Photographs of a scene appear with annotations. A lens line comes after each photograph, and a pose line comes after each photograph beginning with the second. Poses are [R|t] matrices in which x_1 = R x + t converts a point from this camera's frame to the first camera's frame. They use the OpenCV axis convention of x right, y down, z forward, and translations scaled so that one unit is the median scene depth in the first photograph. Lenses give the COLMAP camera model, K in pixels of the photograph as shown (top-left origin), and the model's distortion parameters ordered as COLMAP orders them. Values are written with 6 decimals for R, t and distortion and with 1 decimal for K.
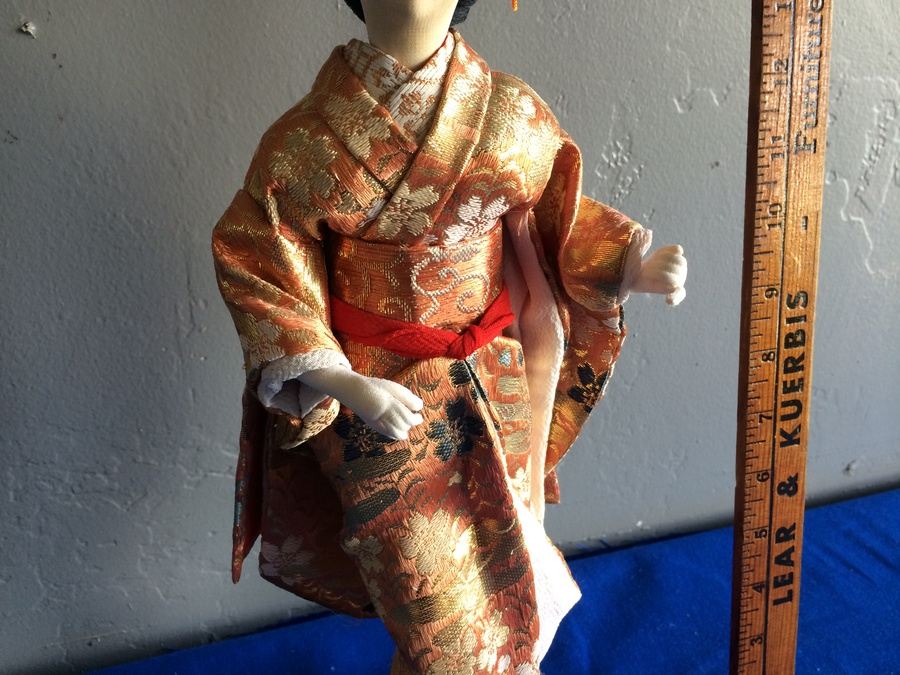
lens RADIAL K [[770.8, 0, 446.7], [0, 770.8, 333.6], [0, 0, 1]] dist [0.072774, -0.111637]
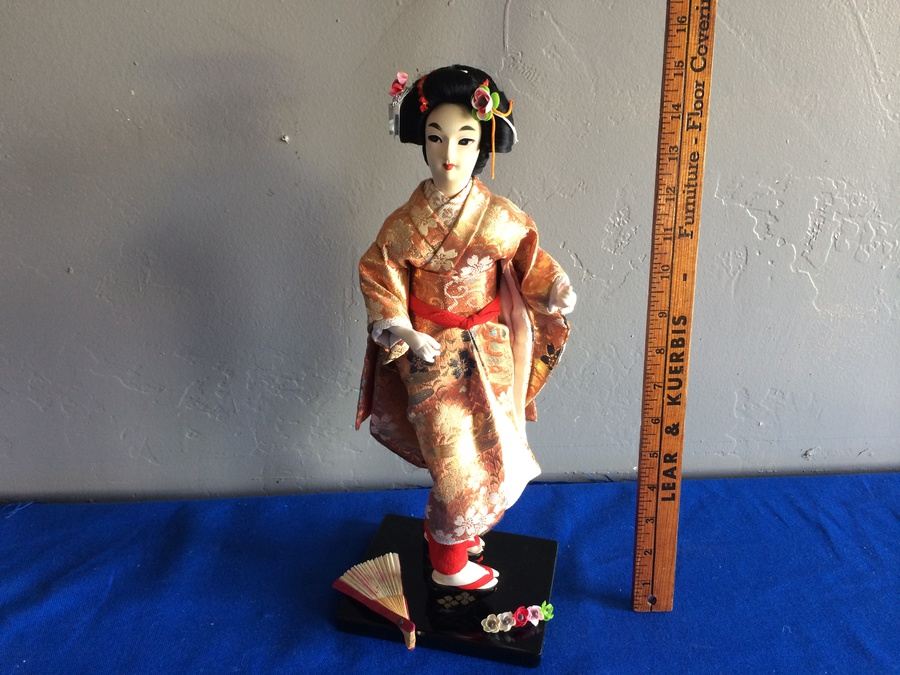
lens RADIAL K [[770.8, 0, 446.7], [0, 770.8, 333.6], [0, 0, 1]] dist [0.072774, -0.111637]
pose [[0.971998, 0.106900, -0.209266, 0.352235], [-0.104483, 0.994270, 0.022607, 0.001476], [0.210484, -0.000109, 0.977597, -0.919524]]
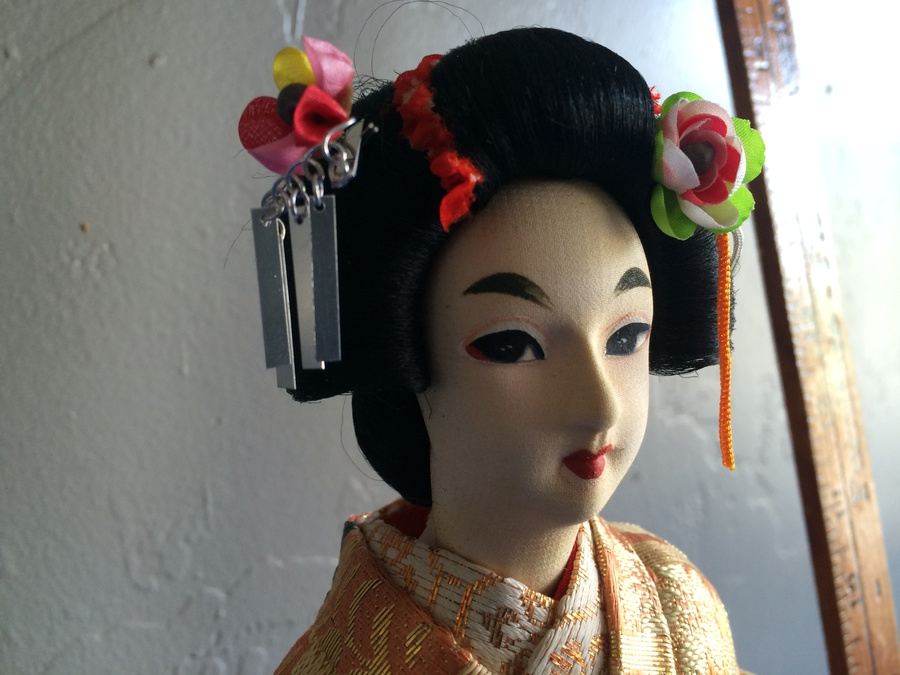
lens RADIAL K [[795.3, 0, 450.0], [0, 795.3, 337.5], [0, 0, 1]] dist [0.052669, -0.122957]
pose [[0.931173, -0.099615, 0.350704, -0.210141], [0.196930, 0.946971, -0.253900, -0.290582], [-0.306814, 0.305489, 0.901411, 0.375867]]
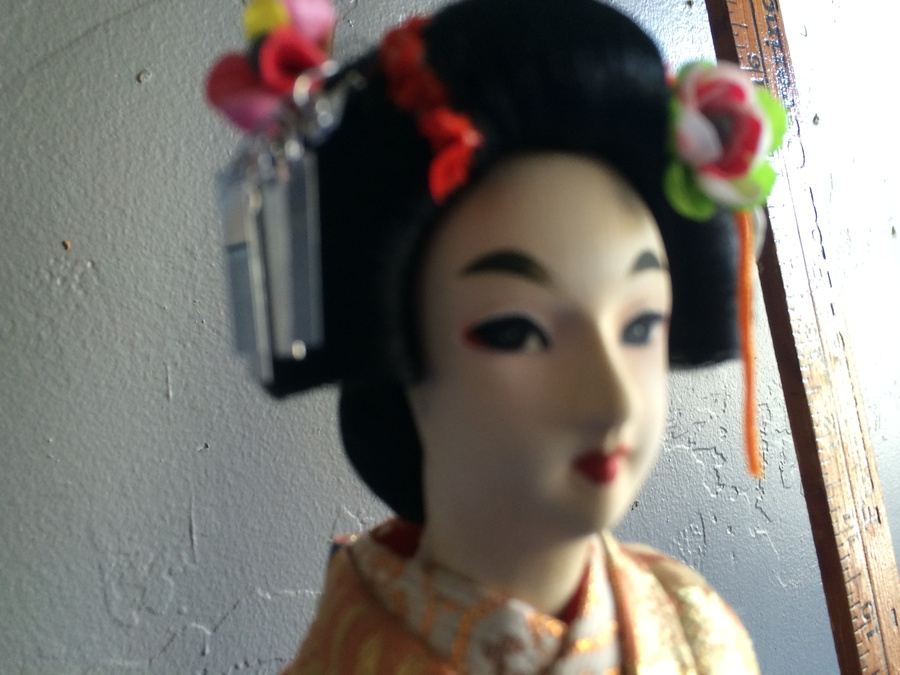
lens RADIAL K [[770.8, 0, 446.7], [0, 770.8, 333.6], [0, 0, 1]] dist [0.072774, -0.111637]
pose [[0.929347, -0.087953, 0.358577, -0.194870], [0.205375, 0.930234, -0.304113, -0.284013], [-0.306813, 0.356270, 0.882574, 0.427043]]
